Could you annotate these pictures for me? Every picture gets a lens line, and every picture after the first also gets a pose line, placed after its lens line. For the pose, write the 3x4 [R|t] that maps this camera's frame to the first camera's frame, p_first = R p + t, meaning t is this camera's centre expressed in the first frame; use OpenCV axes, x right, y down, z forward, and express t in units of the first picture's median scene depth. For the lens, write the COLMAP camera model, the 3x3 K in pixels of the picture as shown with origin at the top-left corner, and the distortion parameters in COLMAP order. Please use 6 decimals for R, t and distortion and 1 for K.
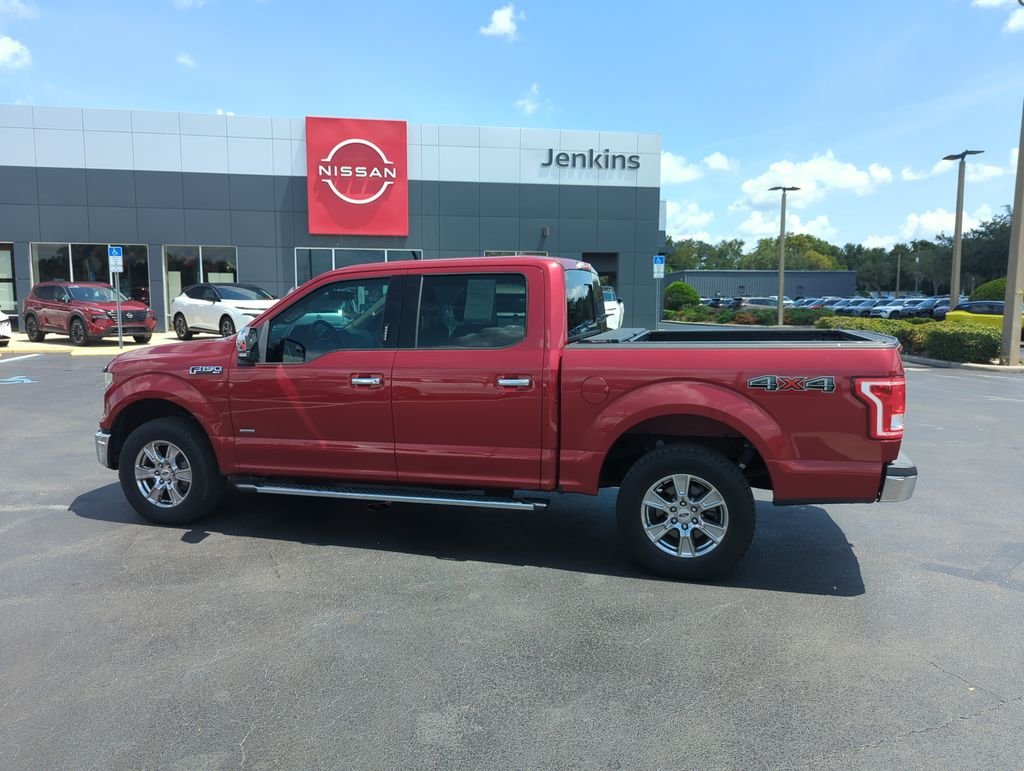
lens RADIAL K [[724.2, 0, 501.8], [0, 724.2, 382.9], [0, 0, 1]] dist [0.047075, -0.035138]
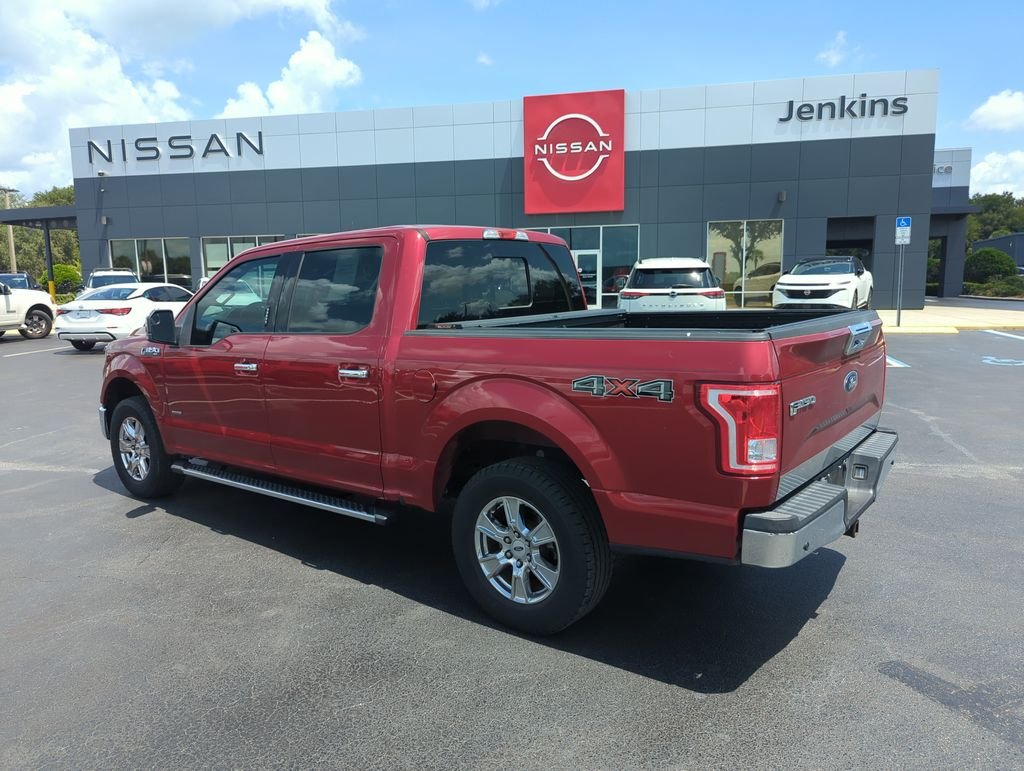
lens RADIAL K [[724.2, 0, 499.5], [0, 724.2, 379.9], [0, 0, 1]] dist [0.047075, -0.035138]
pose [[0.927509, 0.033092, -0.372334, 0.247170], [-0.023444, 0.999262, 0.030411, -0.011454], [0.373065, -0.019478, 0.927601, 0.128094]]
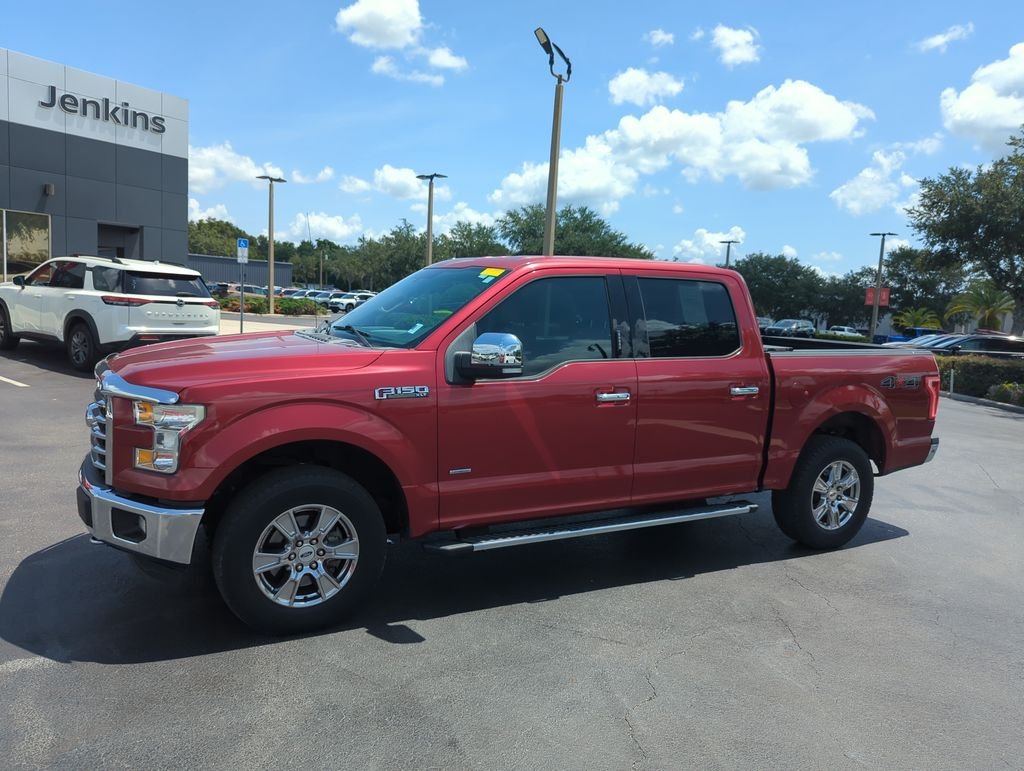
lens RADIAL K [[724.2, 0, 500.2], [0, 724.2, 380.4], [0, 0, 1]] dist [0.047075, -0.035138]
pose [[0.717603, -0.038235, 0.695402, -0.464801], [0.027132, 0.999269, 0.026945, -0.025473], [-0.695924, -0.000468, 0.718116, 0.247497]]
